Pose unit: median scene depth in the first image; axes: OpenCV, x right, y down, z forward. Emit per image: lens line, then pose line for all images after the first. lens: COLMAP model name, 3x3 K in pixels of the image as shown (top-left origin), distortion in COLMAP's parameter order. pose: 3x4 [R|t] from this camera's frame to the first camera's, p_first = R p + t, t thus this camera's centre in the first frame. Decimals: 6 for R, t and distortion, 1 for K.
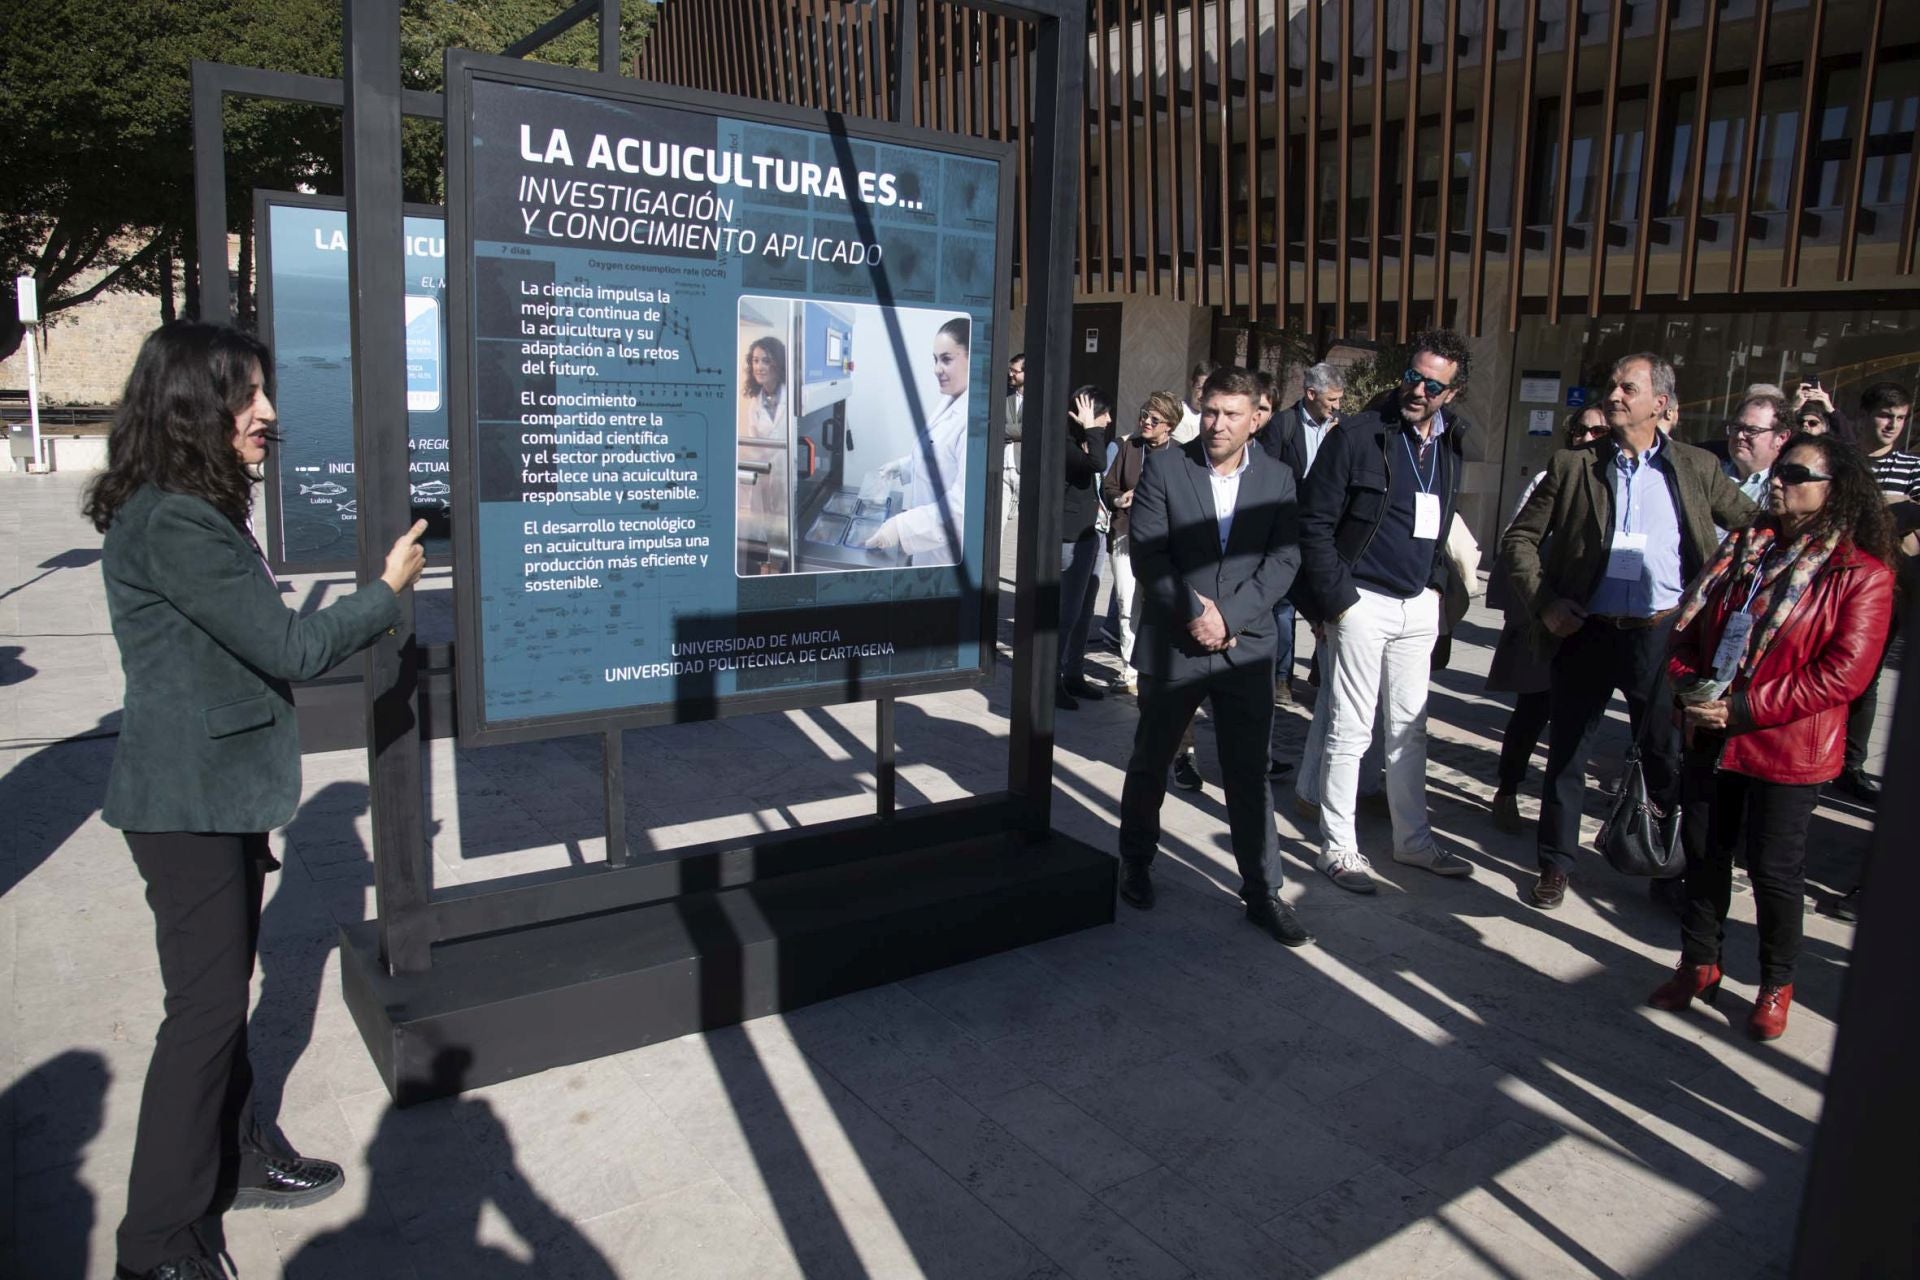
lens RADIAL K [[1329.5, 0, 951.6], [0, 1329.5, 639.7], [0, 0, 1]] dist [-0.108413, 0.058786]
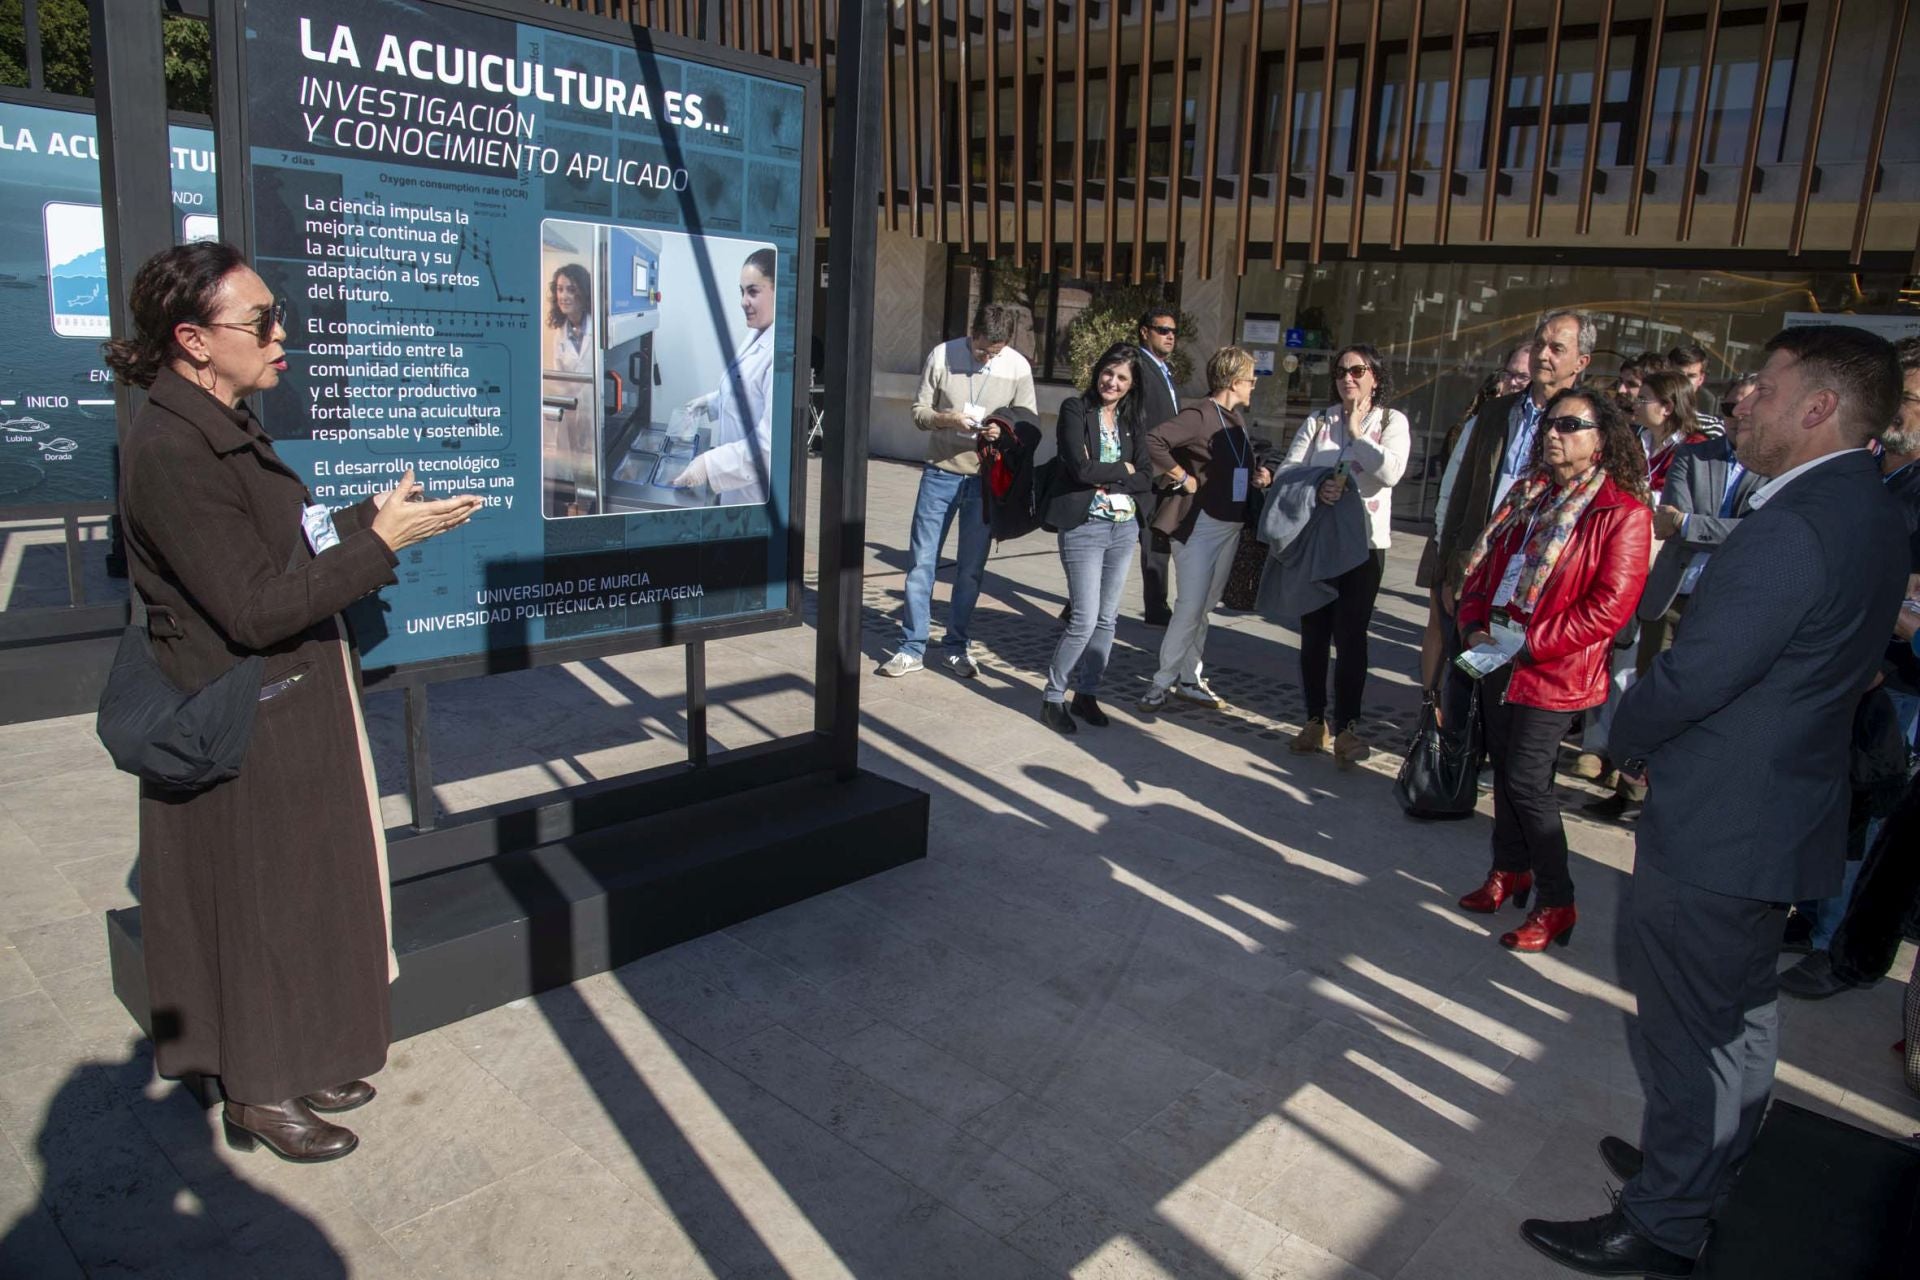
lens RADIAL K [[1329.5, 0, 959.2], [0, 1329.5, 641.1], [0, 0, 1]] dist [-0.108413, 0.058786]
pose [[0.976211, -0.029282, 0.214838, -0.080701], [0.018895, 0.998558, 0.050247, -0.002107], [-0.215999, -0.044992, 0.975356, 0.018112]]
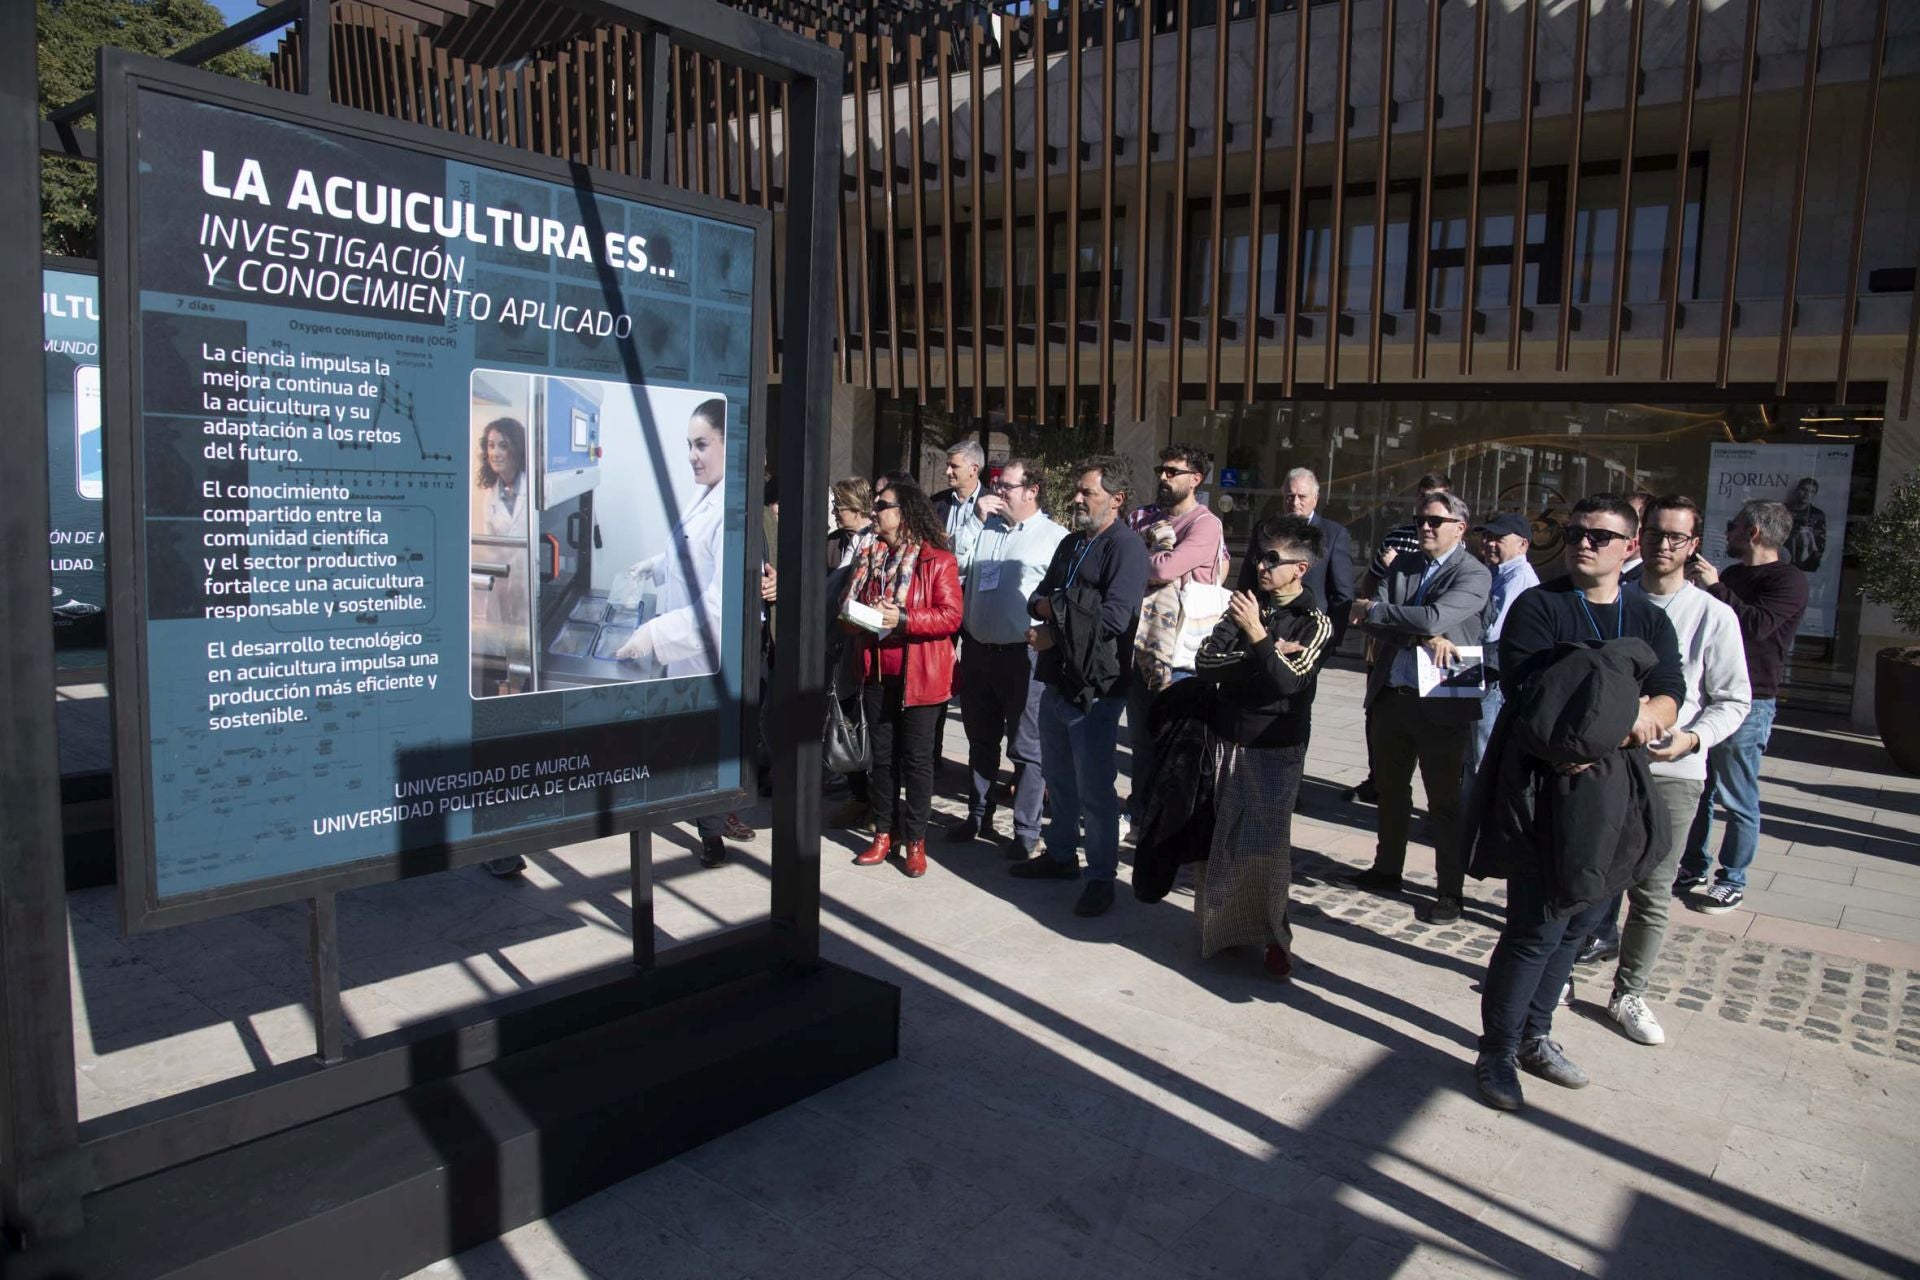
lens RADIAL K [[1329.5, 0, 959.1], [0, 1329.5, 639.7], [0, 0, 1]] dist [-0.108413, 0.058786]
pose [[0.961728, -0.027018, 0.272670, -0.094810], [0.043159, 0.997642, -0.053372, -0.028897], [-0.270585, 0.063098, 0.960626, 0.118244]]
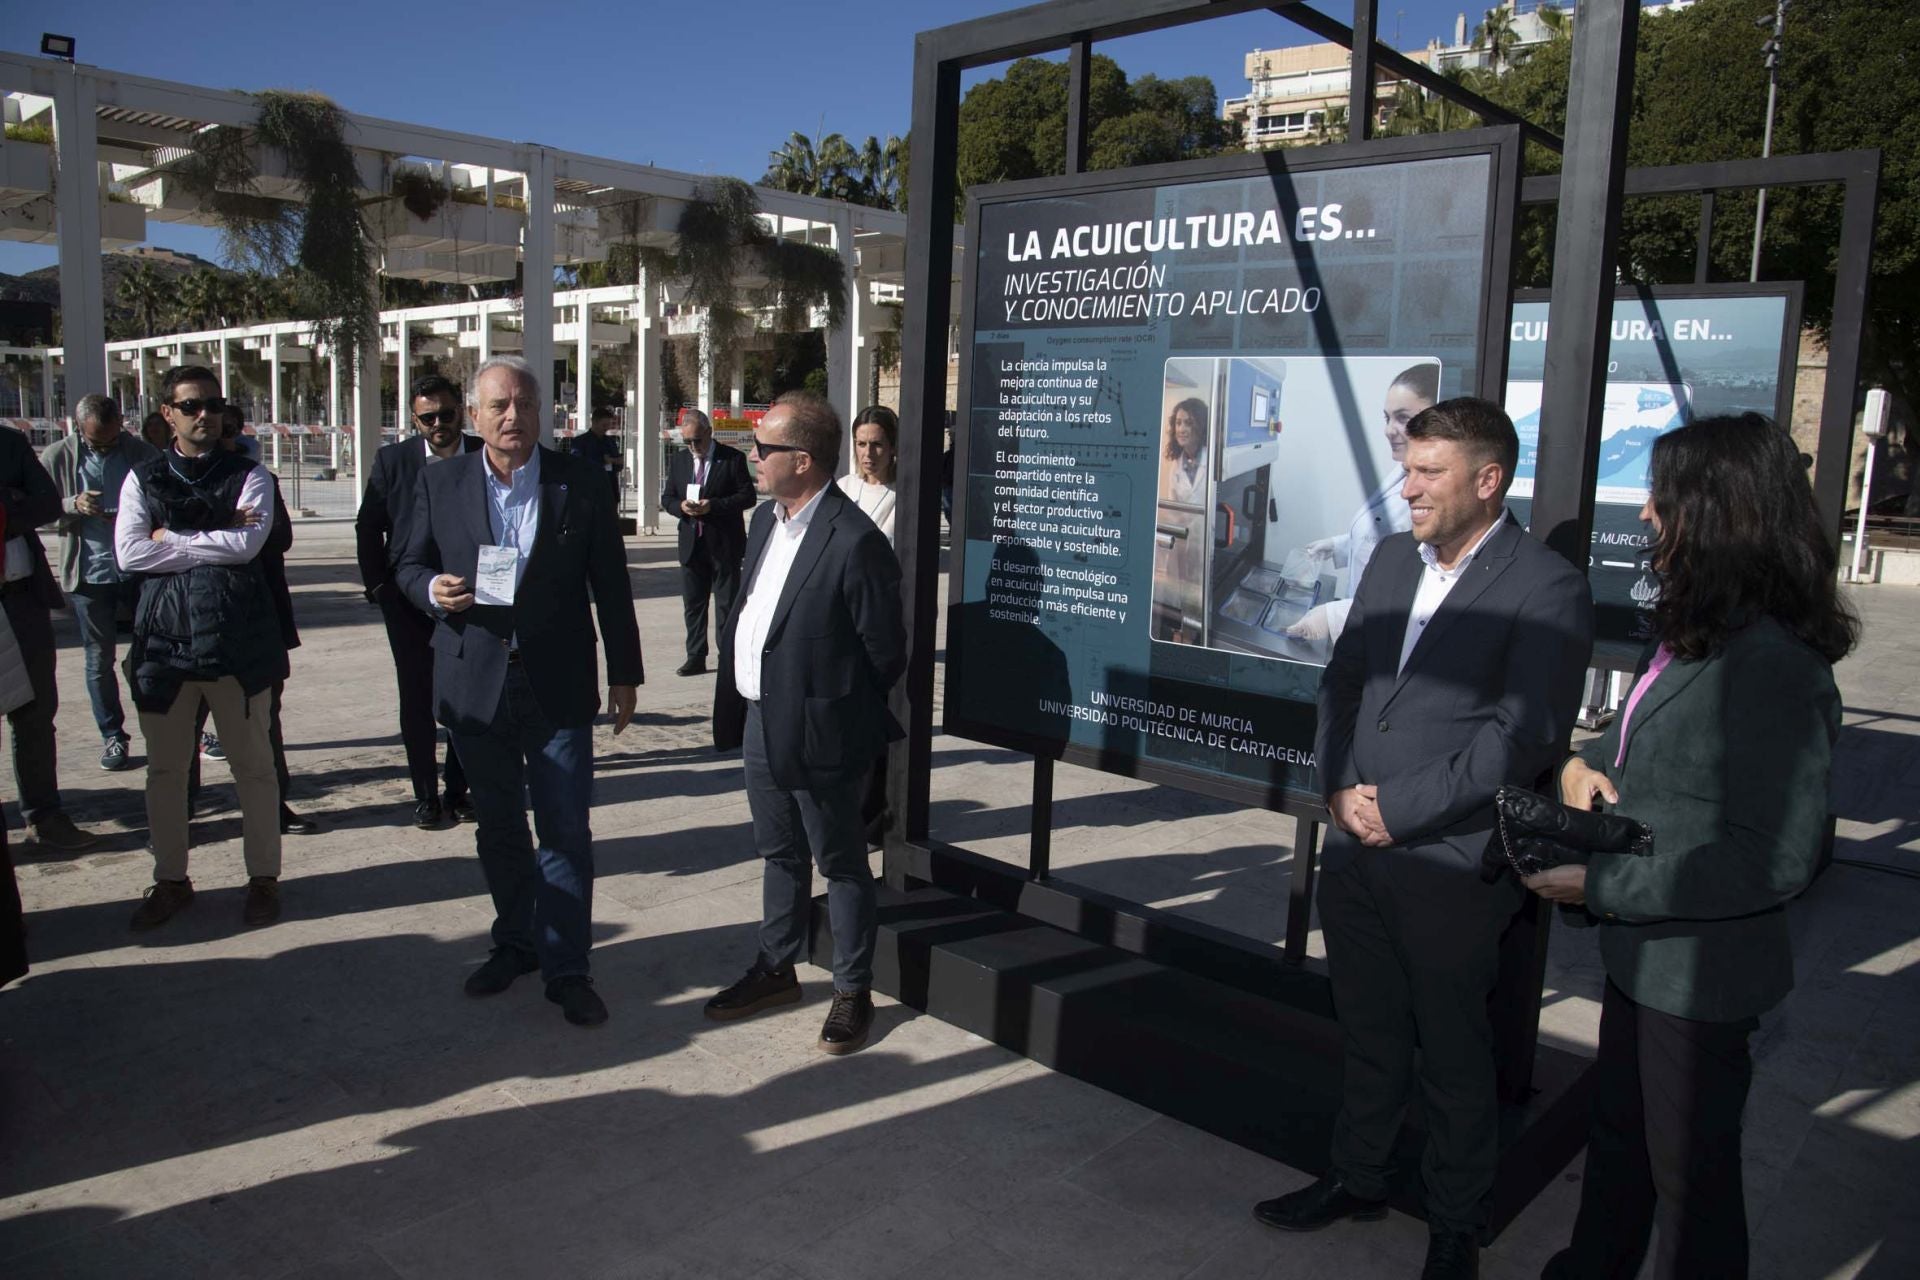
lens RADIAL K [[1329.5, 0, 995.2], [0, 1329.5, 647.0], [0, 0, 1]] dist [-0.108413, 0.058786]
pose [[0.228050, 0.117773, -0.966500, 0.817348], [-0.212136, 0.974820, 0.068733, -0.090275], [0.950259, 0.189355, 0.247292, 0.679930]]
